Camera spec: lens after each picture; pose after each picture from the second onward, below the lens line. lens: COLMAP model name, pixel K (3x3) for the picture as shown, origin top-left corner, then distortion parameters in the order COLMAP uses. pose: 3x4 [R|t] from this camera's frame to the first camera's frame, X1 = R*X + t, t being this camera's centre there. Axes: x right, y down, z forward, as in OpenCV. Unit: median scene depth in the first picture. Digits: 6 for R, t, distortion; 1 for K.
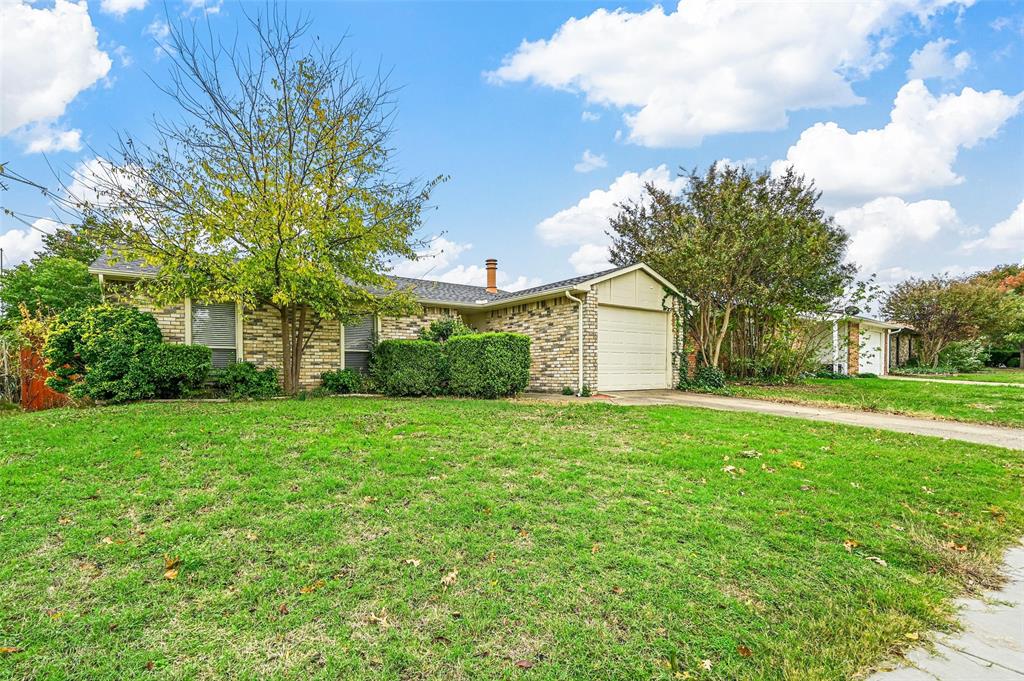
lens RADIAL K [[406.5, 0, 512.9], [0, 406.5, 365.2], [0, 0, 1]] dist [-0.000565, -0.000012]
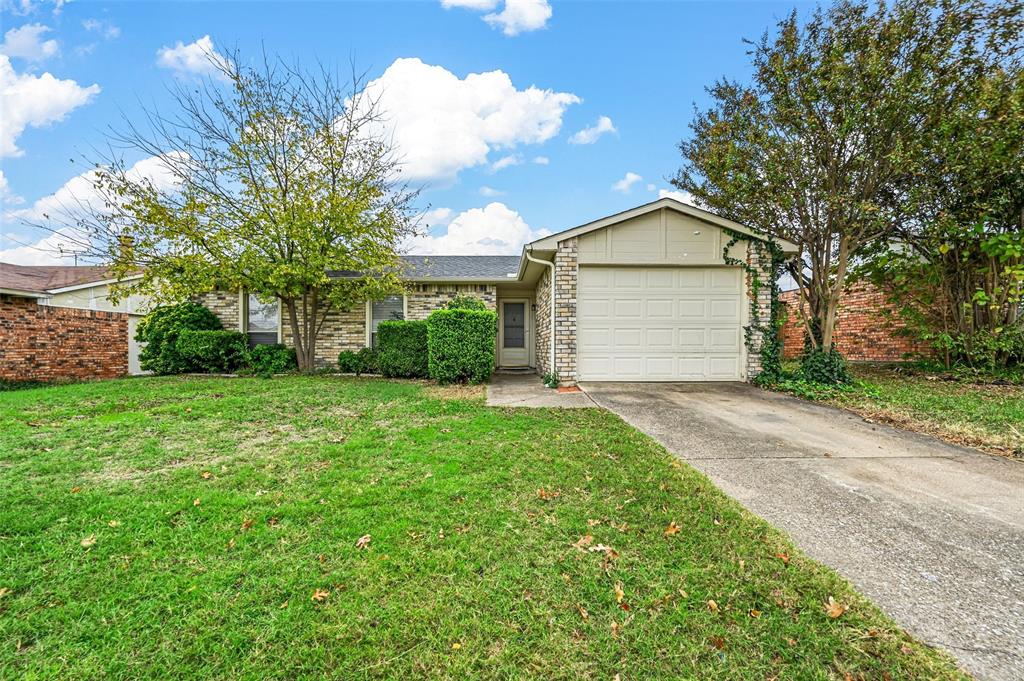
lens RADIAL K [[406.5, 0, 512.0], [0, 406.5, 342.5], [0, 0, 1]] dist [-0.000565, -0.000012]
pose [[0.864046, -0.001901, -0.503410, 0.444194], [0.002242, 0.999997, 0.000071, -0.007541], [0.503409, -0.001189, 0.864048, 0.265906]]
